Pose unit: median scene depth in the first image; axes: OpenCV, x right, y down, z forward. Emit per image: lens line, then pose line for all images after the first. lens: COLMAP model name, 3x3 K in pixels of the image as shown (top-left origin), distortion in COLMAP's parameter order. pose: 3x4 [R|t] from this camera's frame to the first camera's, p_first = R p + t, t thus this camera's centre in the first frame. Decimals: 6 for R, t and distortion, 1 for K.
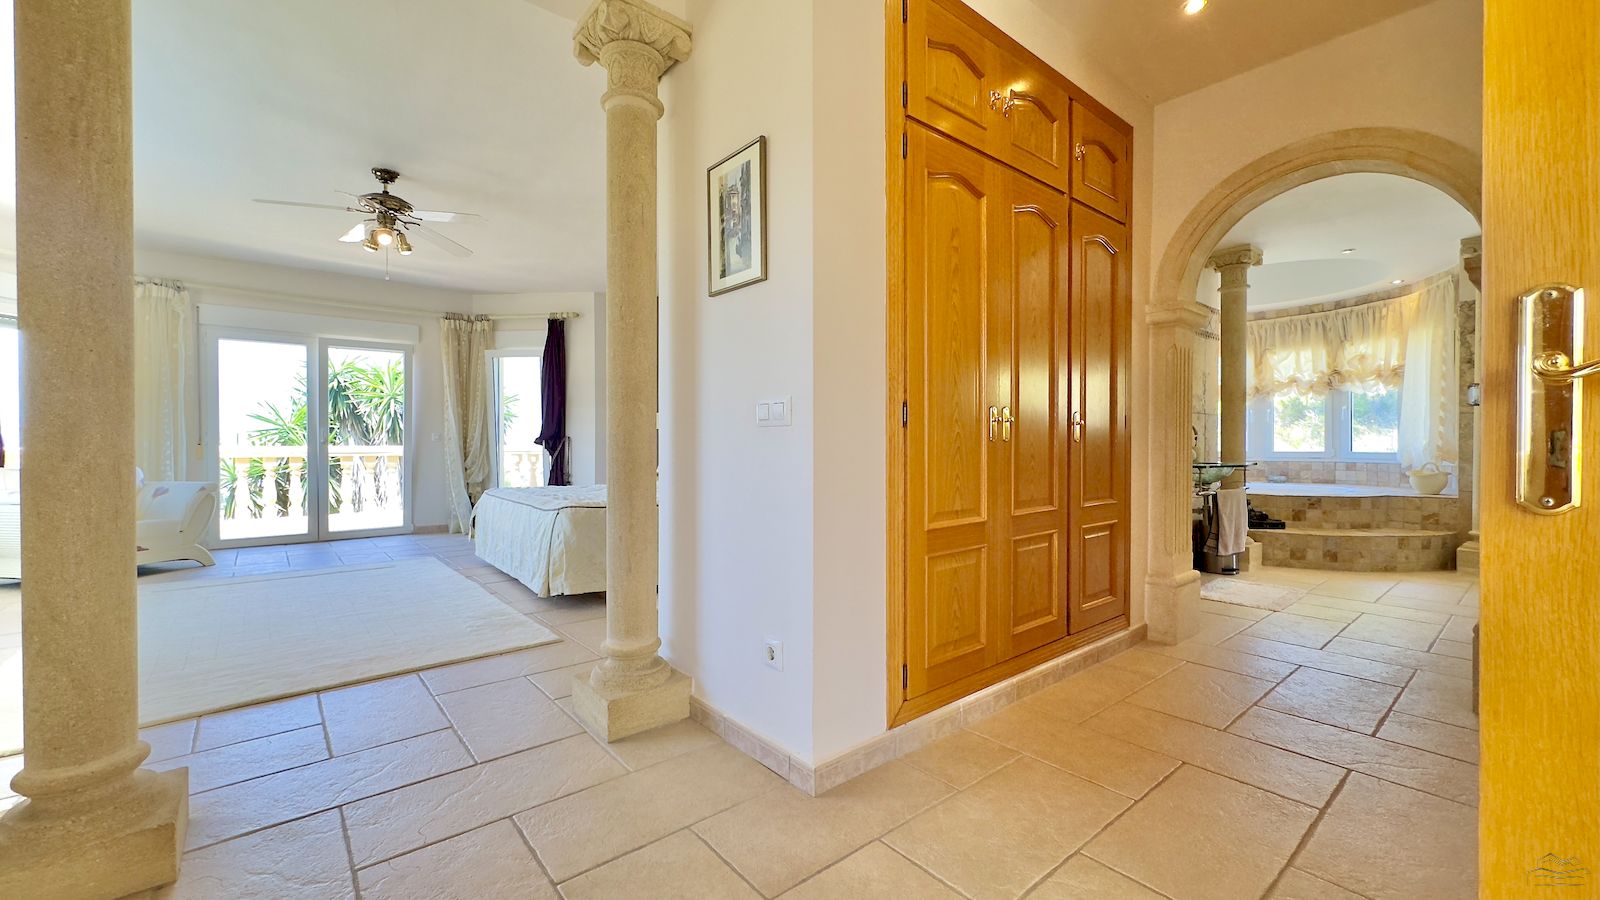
lens RADIAL K [[641.4, 0, 799.3], [0, 641.4, 448.1], [0, 0, 1]] dist [-0.001100, 0.000449]
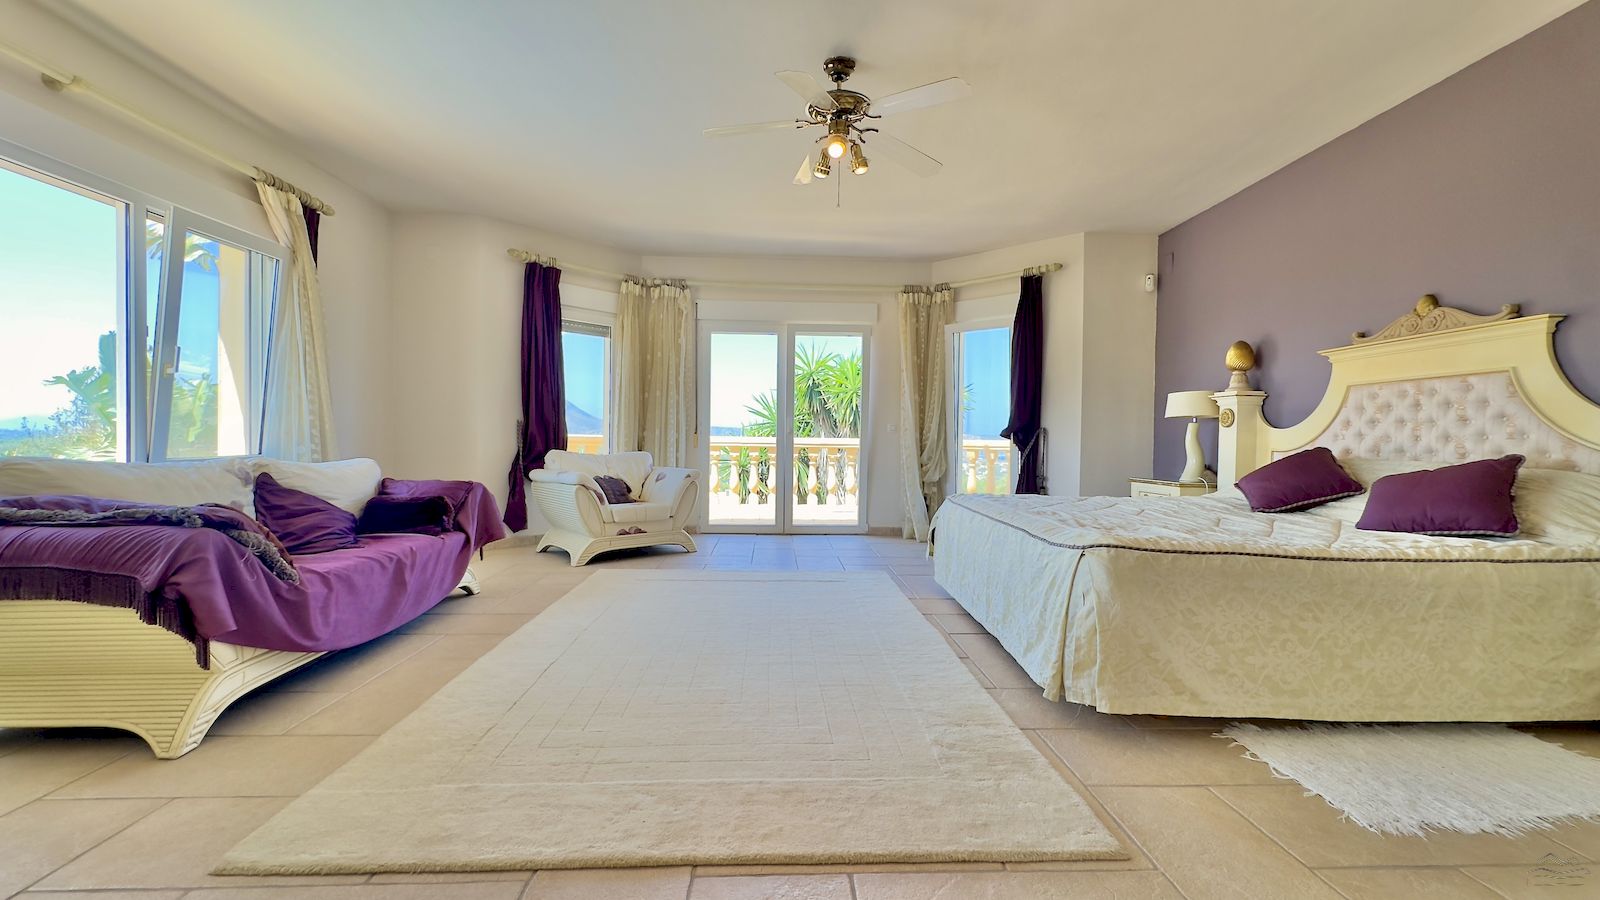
lens RADIAL K [[642.3, 0, 794.5], [0, 642.3, 448.1], [0, 0, 1]] dist [0.000447, 0.000121]
pose [[0.786739, 0.021281, -0.616919, -0.122983], [-0.019081, 0.999766, 0.010154, 0.004001], [0.616991, 0.003783, 0.786961, 0.216711]]
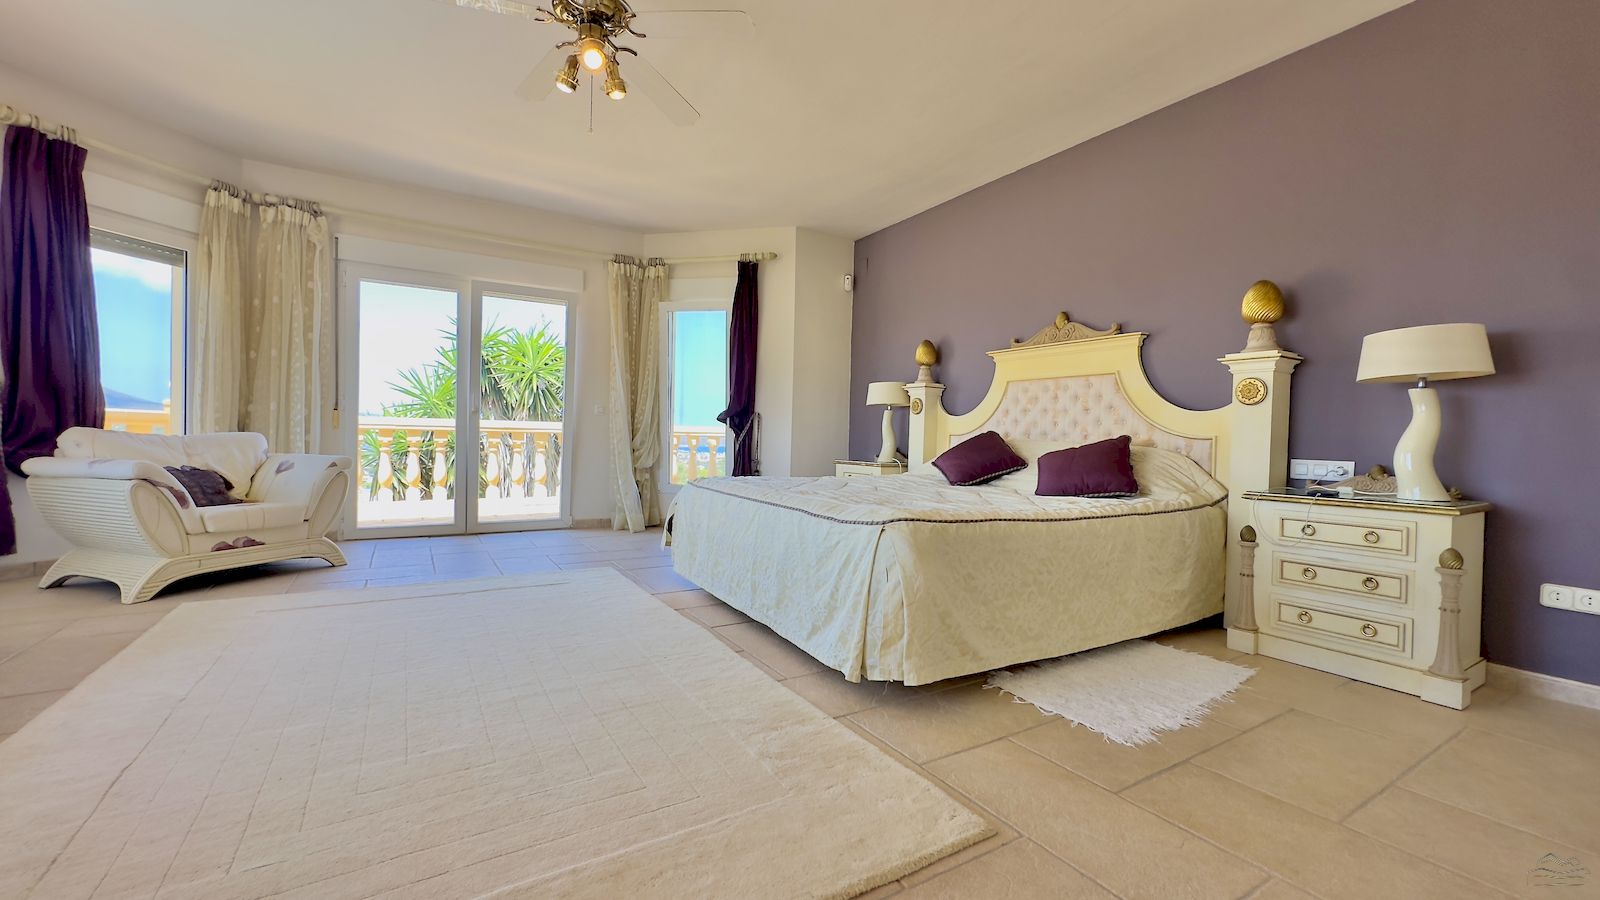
lens RADIAL K [[641.4, 0, 799.3], [0, 641.4, 448.1], [0, 0, 1]] dist [-0.001100, 0.000449]
pose [[0.988505, 0.028886, -0.148400, -0.195778], [-0.027223, 0.999542, 0.013229, 0.013440], [0.148714, -0.009037, 0.988839, 0.237296]]
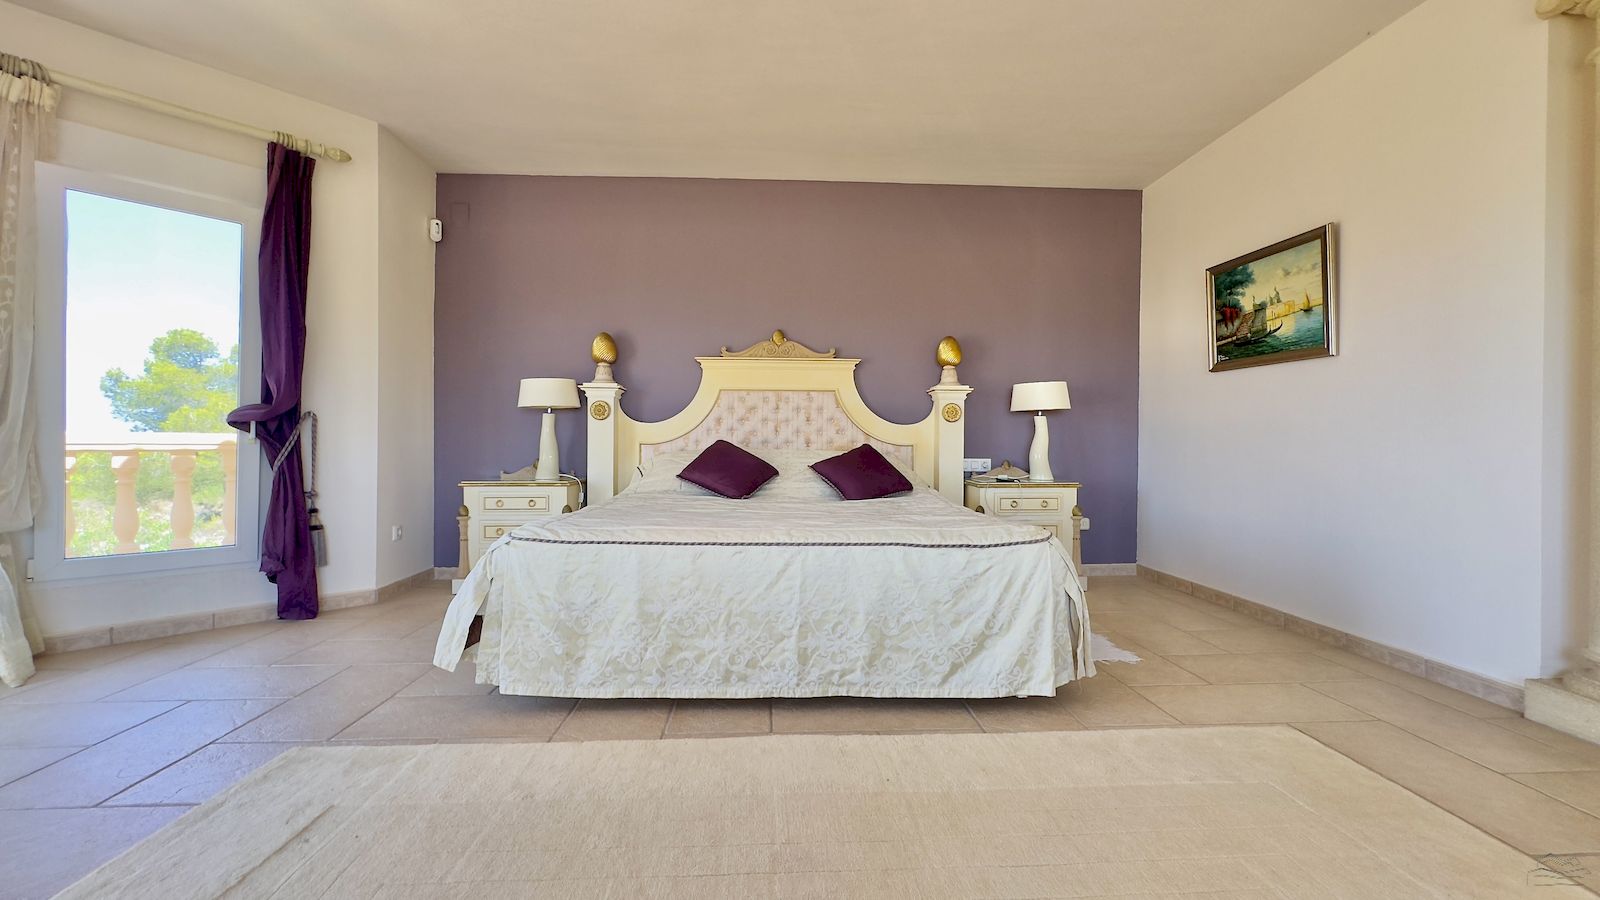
lens RADIAL K [[640.7, 0, 796.1], [0, 640.7, 445.6], [0, 0, 1]] dist [0.001808, 0.000390]
pose [[0.598266, 0.000201, 0.801297, -0.527531], [-0.003531, 0.999991, 0.002386, 0.004347], [-0.801290, -0.004257, 0.598261, 0.445455]]
